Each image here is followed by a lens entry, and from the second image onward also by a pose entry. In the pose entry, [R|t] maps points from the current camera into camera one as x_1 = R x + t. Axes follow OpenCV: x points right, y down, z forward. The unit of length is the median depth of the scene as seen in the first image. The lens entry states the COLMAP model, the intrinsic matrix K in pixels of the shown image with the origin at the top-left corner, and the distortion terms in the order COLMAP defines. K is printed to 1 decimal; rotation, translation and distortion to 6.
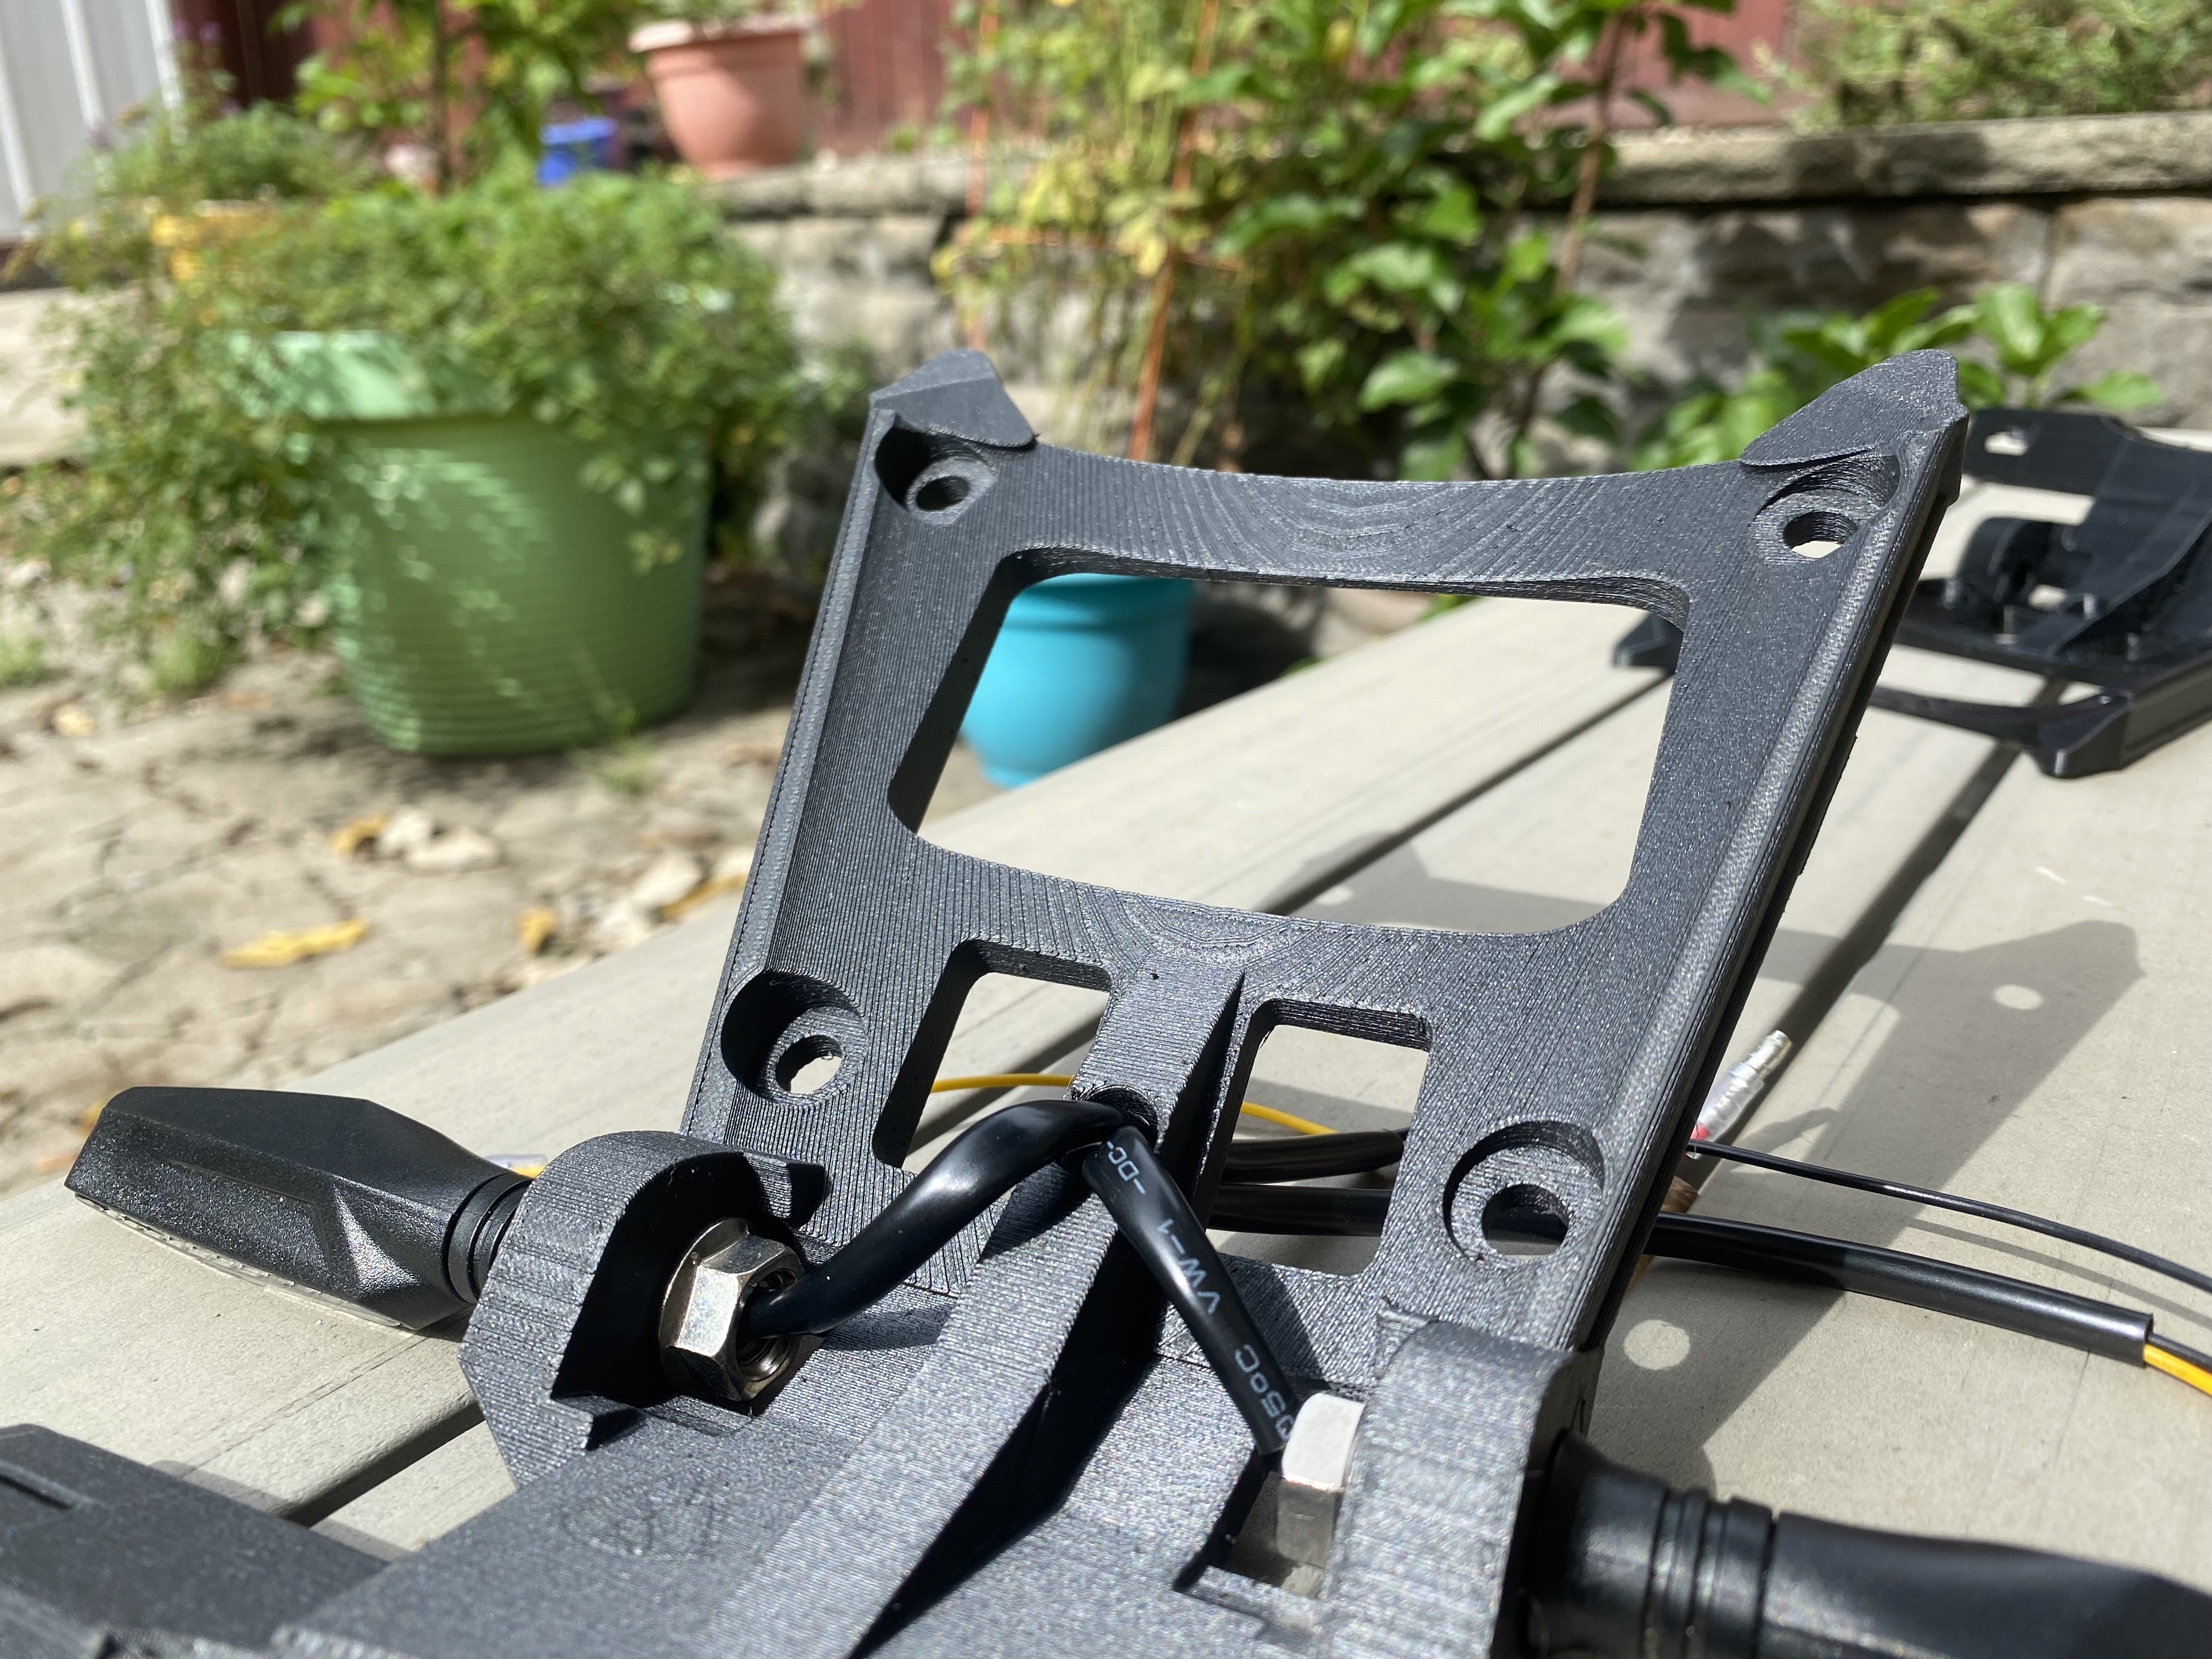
lens RADIAL K [[1731.3, 0, 1098.2], [0, 1731.3, 827.9], [0, 0, 1]] dist [-0.006461, -0.013608]
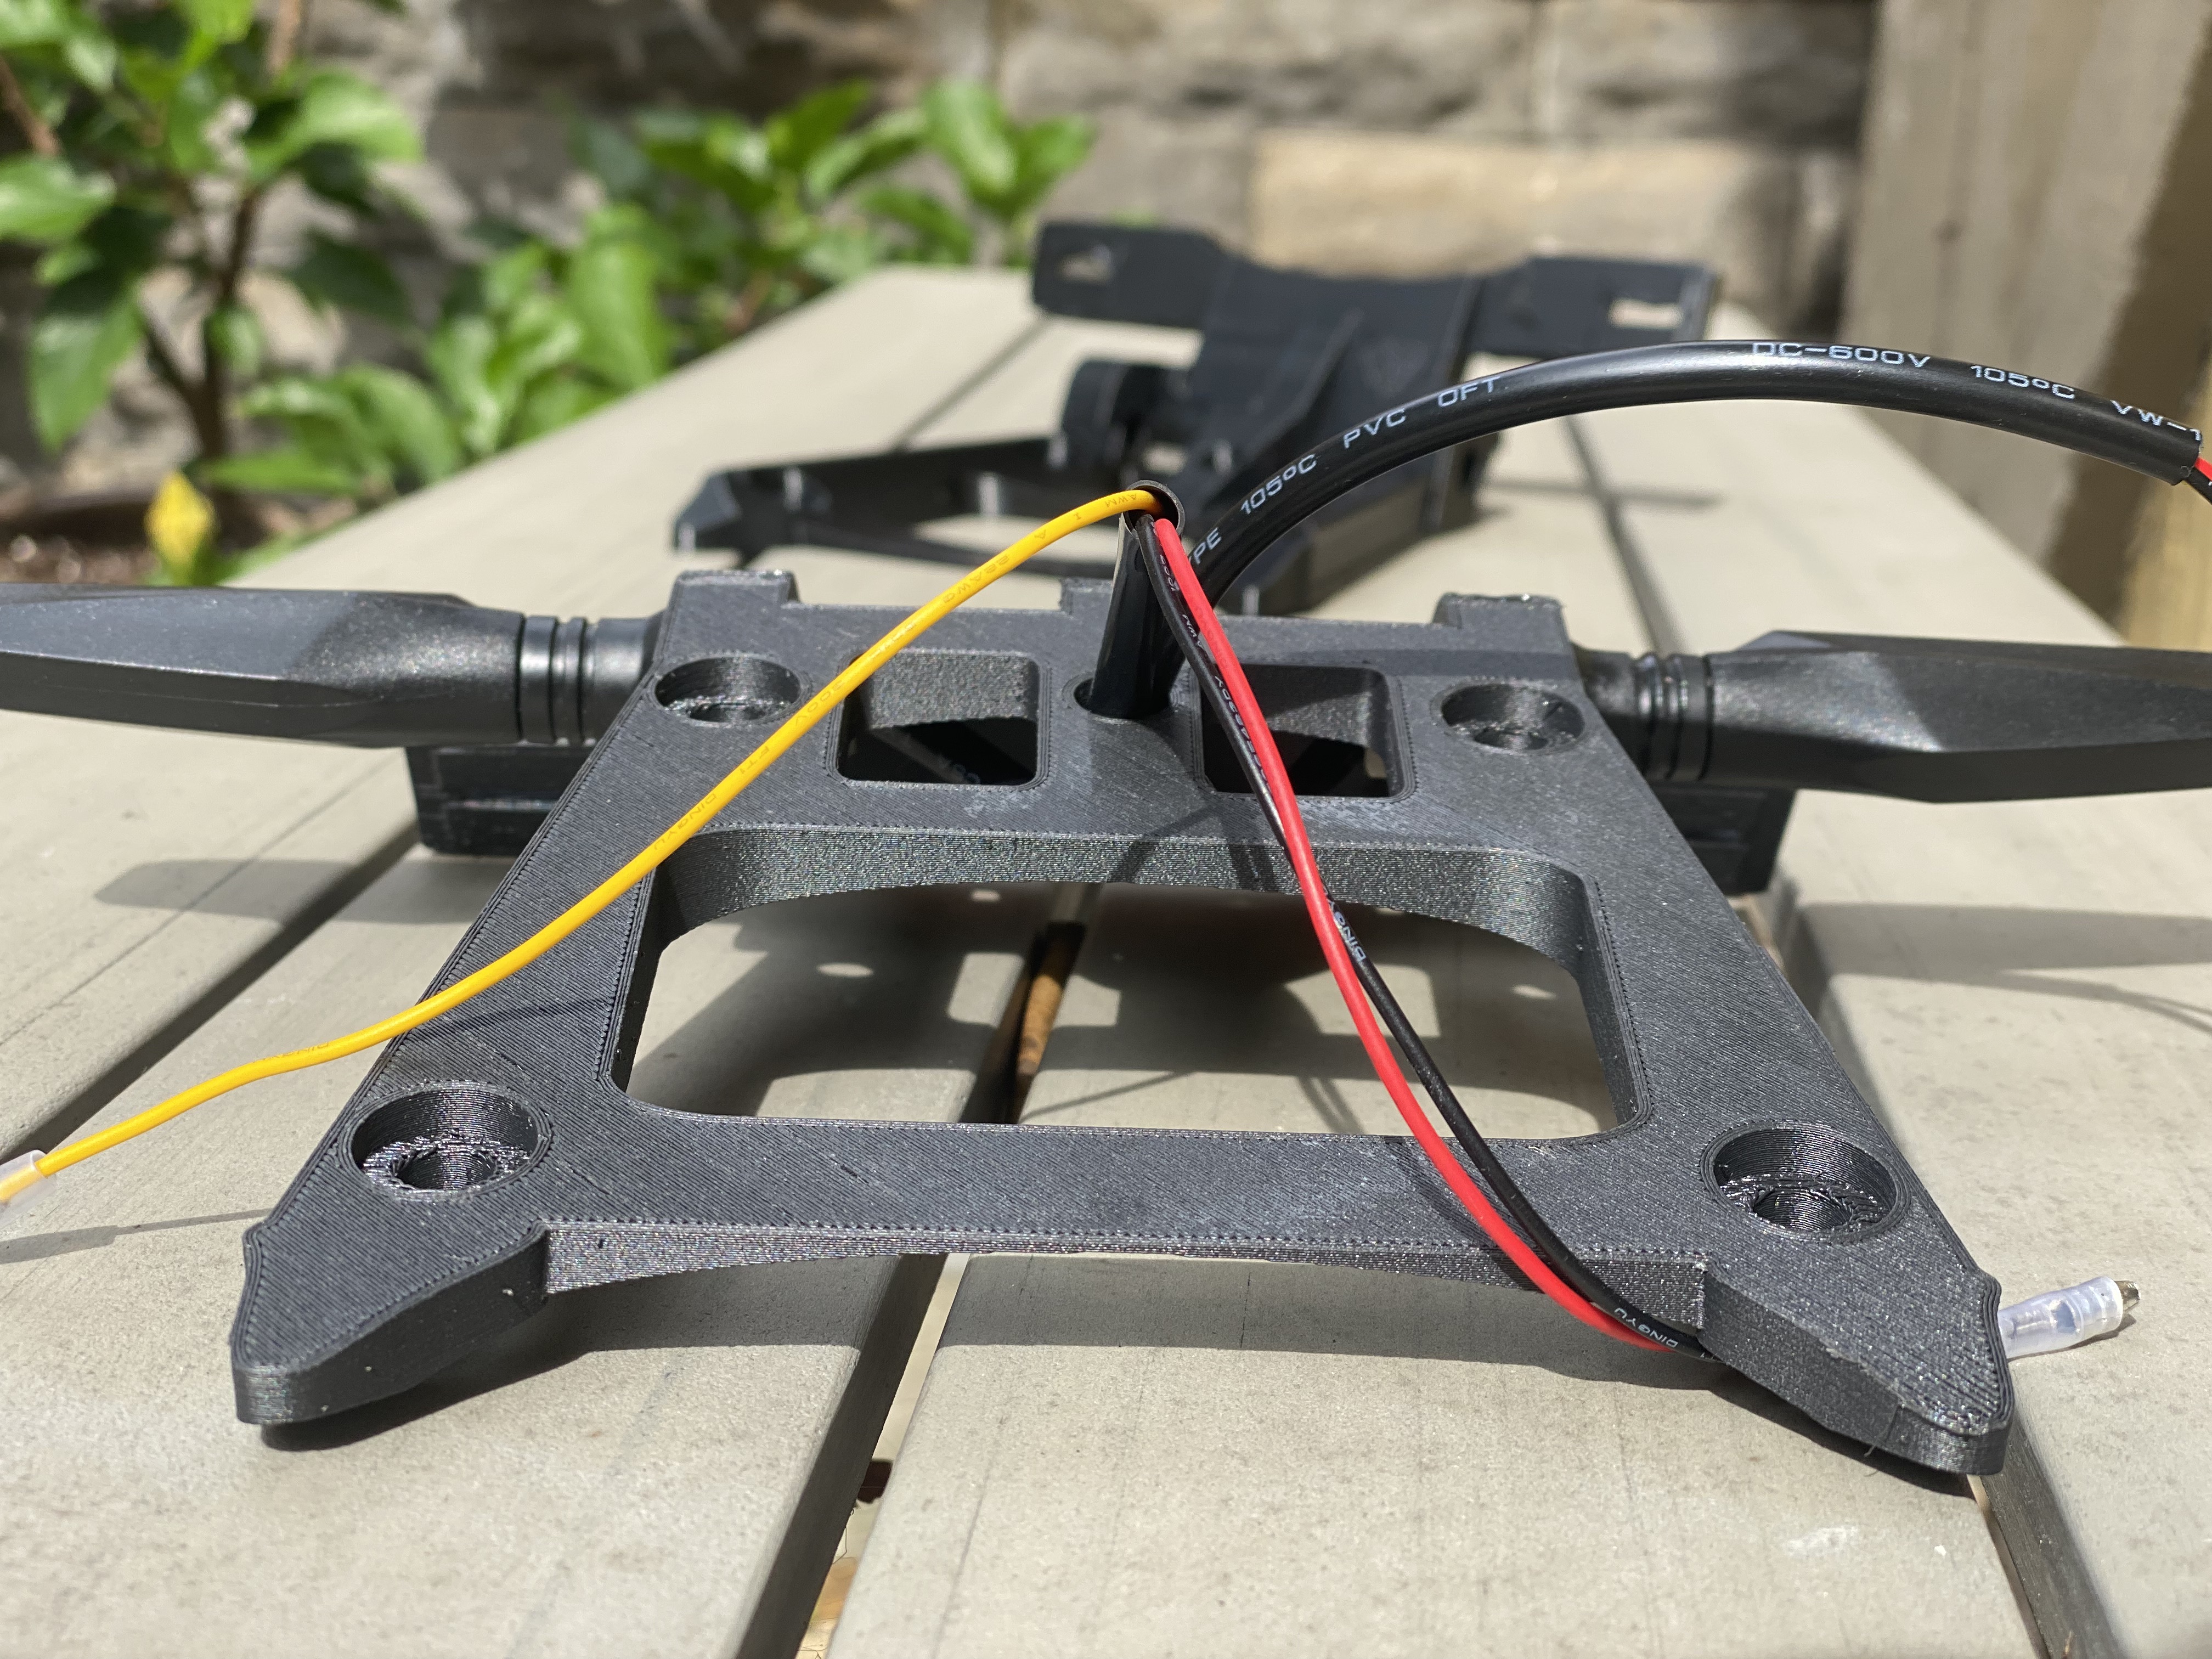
lens RADIAL K [[3418.9, 0, 1133.4], [0, 3418.9, 871.2], [0, 0, 1]] dist [-0.004734, 0.000000]
pose [[0.852468, -0.074526, 0.517440, -0.099630], [0.113318, 0.992596, -0.043727, 0.042859], [-0.510351, 0.095911, 0.854601, -0.105129]]
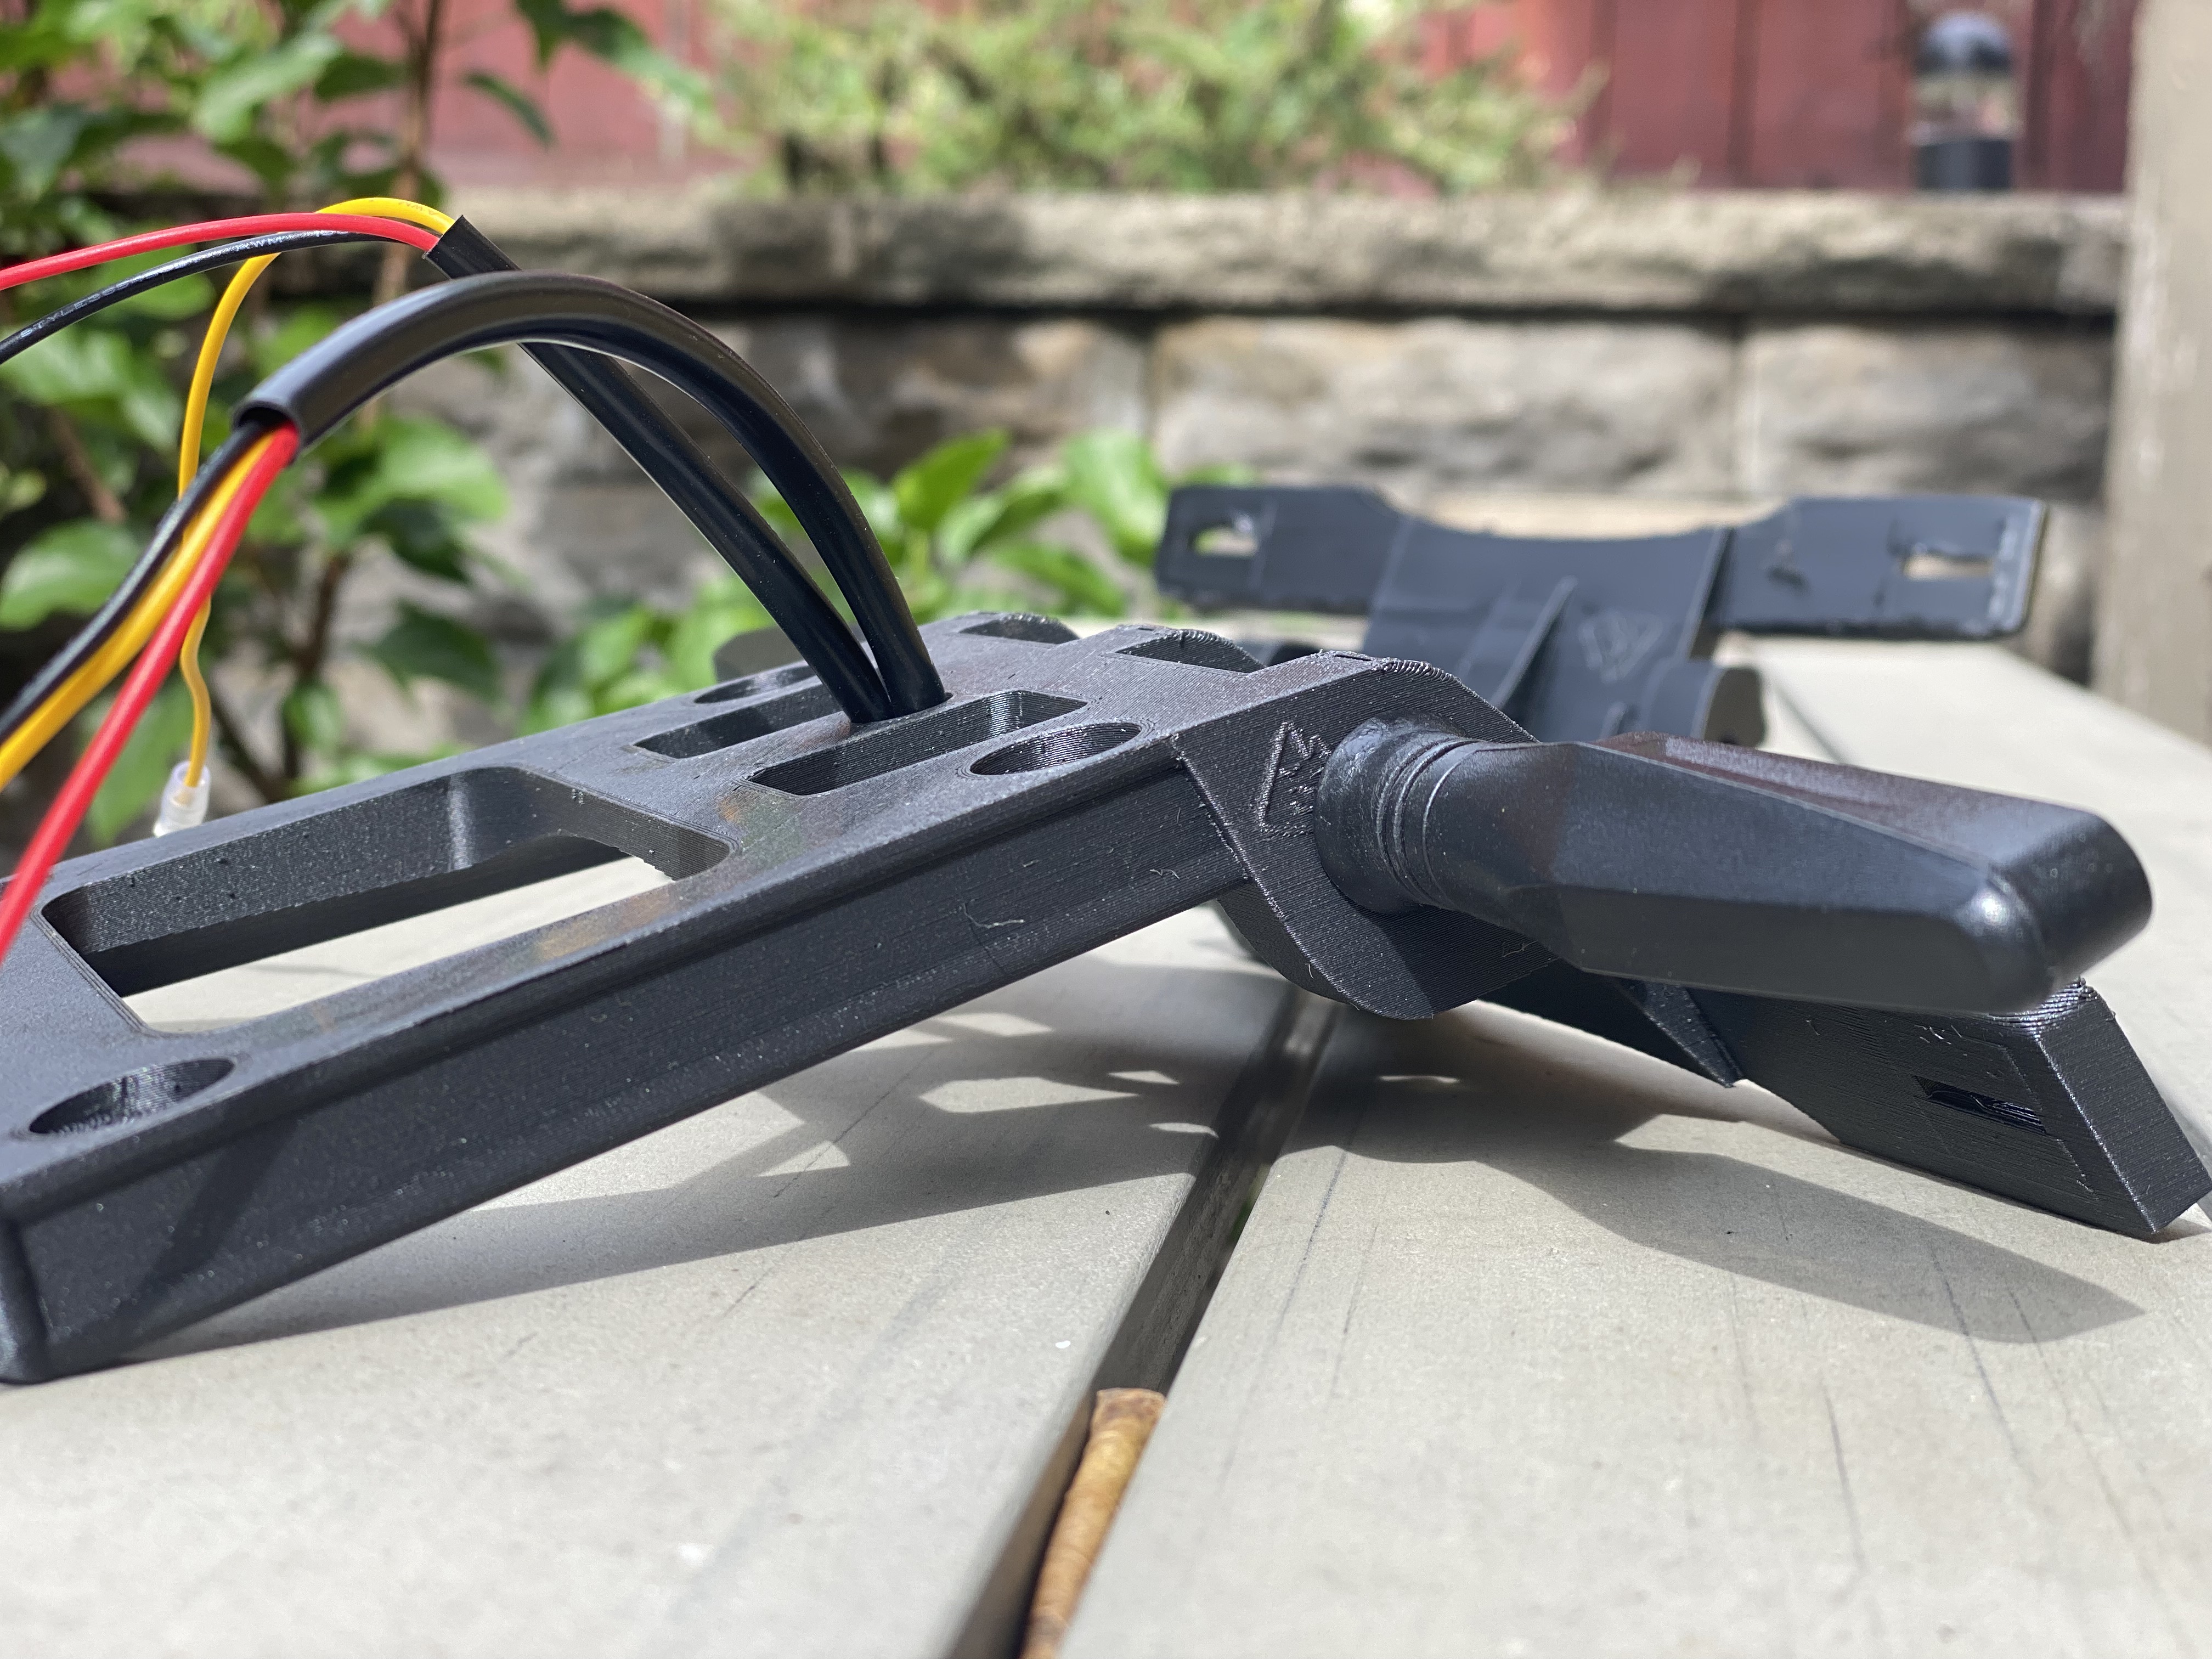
lens RADIAL K [[3418.9, 0, 1112.2], [0, 3418.9, 850.5], [0, 0, 1]] dist [-0.004734, 0.000000]
pose [[0.881803, -0.018125, 0.471270, -0.029286], [0.117269, 0.976304, -0.181876, 0.038506], [-0.456807, 0.215644, 0.863033, 0.004403]]
